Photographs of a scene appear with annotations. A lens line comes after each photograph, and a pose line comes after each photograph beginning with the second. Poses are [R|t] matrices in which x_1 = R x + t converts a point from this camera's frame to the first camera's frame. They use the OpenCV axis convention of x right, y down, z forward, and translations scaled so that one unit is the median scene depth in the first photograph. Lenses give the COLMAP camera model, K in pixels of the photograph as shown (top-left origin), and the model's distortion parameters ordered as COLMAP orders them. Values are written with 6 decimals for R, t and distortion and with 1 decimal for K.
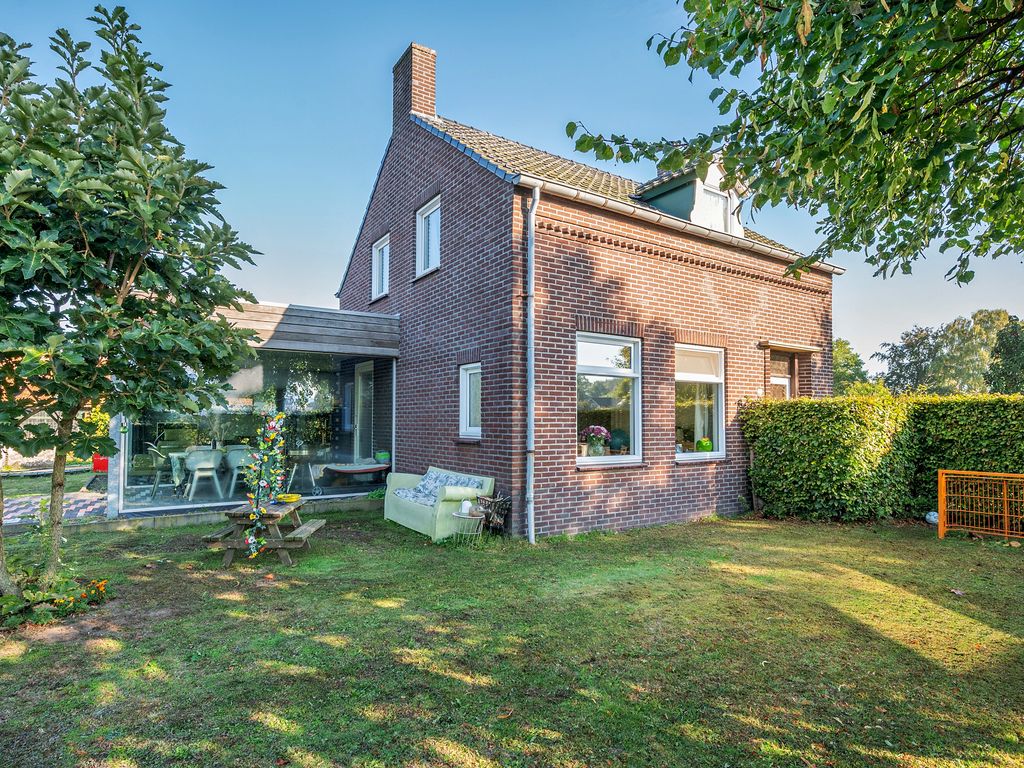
lens RADIAL K [[568.0, 0, 519.5], [0, 568.0, 401.1], [0, 0, 1]] dist [-0.001470, 0.000351]
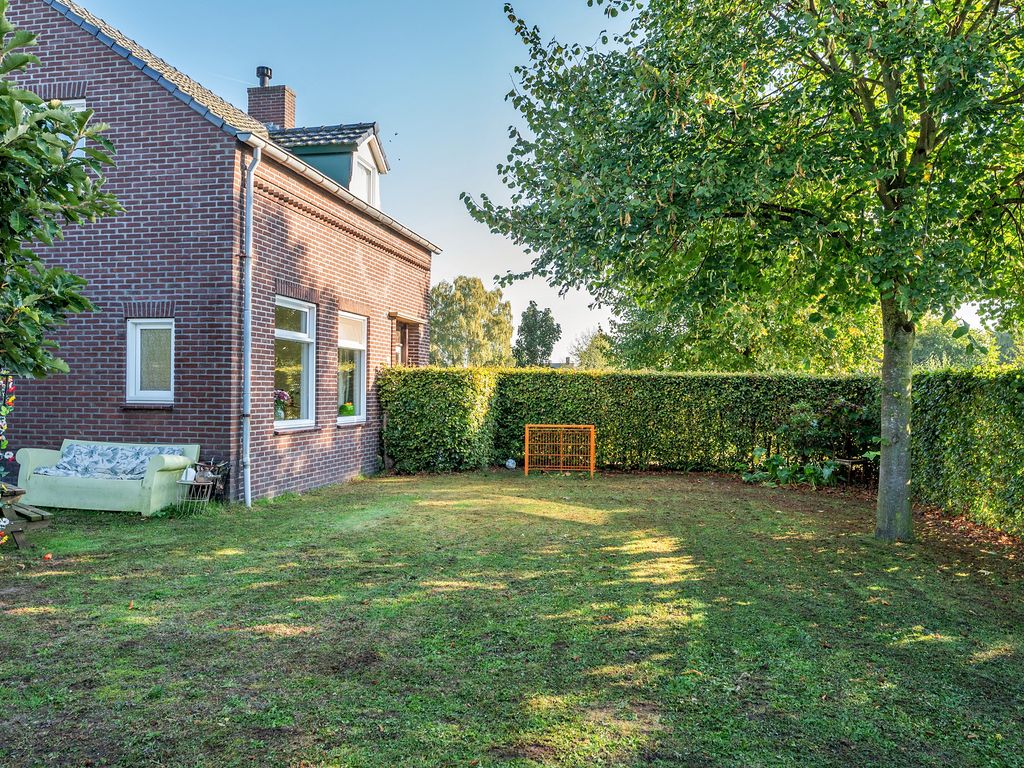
lens RADIAL K [[769.8, 0, 526.1], [0, 769.8, 387.4], [0, 0, 1]] dist [-0.002814, -0.002830]
pose [[0.703253, 0.007640, 0.710899, -0.502121], [-0.033237, 0.999202, 0.022142, -0.004923], [-0.710163, -0.039199, 0.702946, -0.240232]]
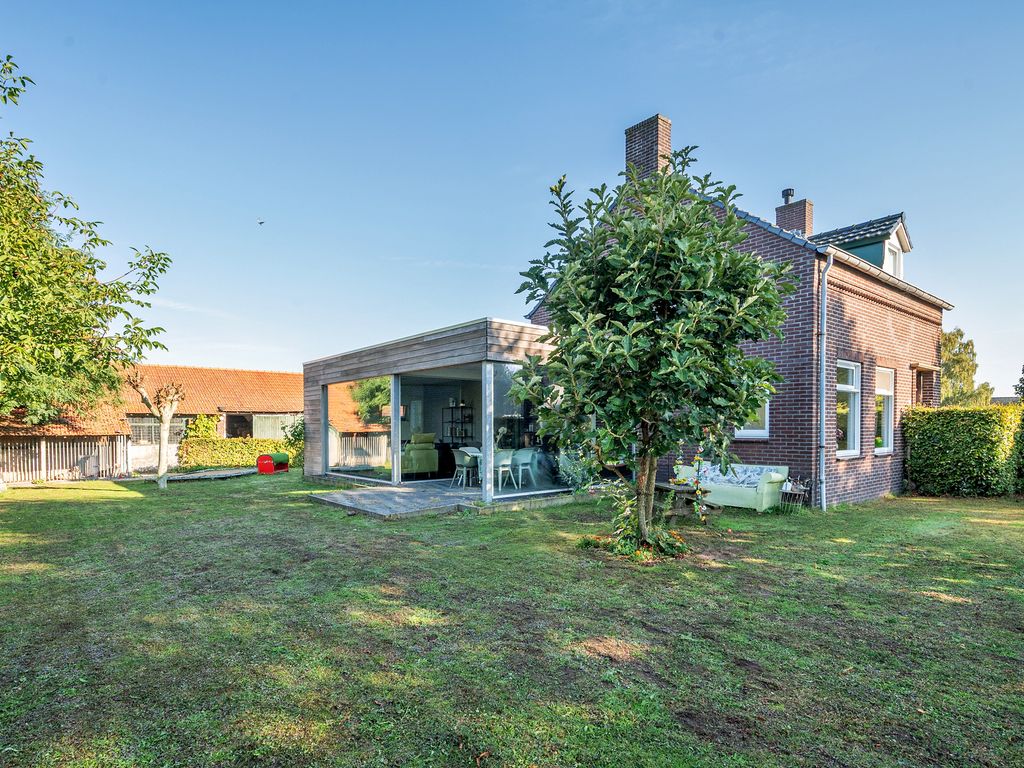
lens RADIAL K [[572.4, 0, 517.4], [0, 572.4, 438.6], [0, 0, 1]] dist [-0.001048, 0.000318]
pose [[0.993870, -0.008115, 0.110254, -0.749628], [0.001654, 0.998282, 0.058569, -0.012728], [-0.110540, -0.058027, 0.992176, -0.265442]]
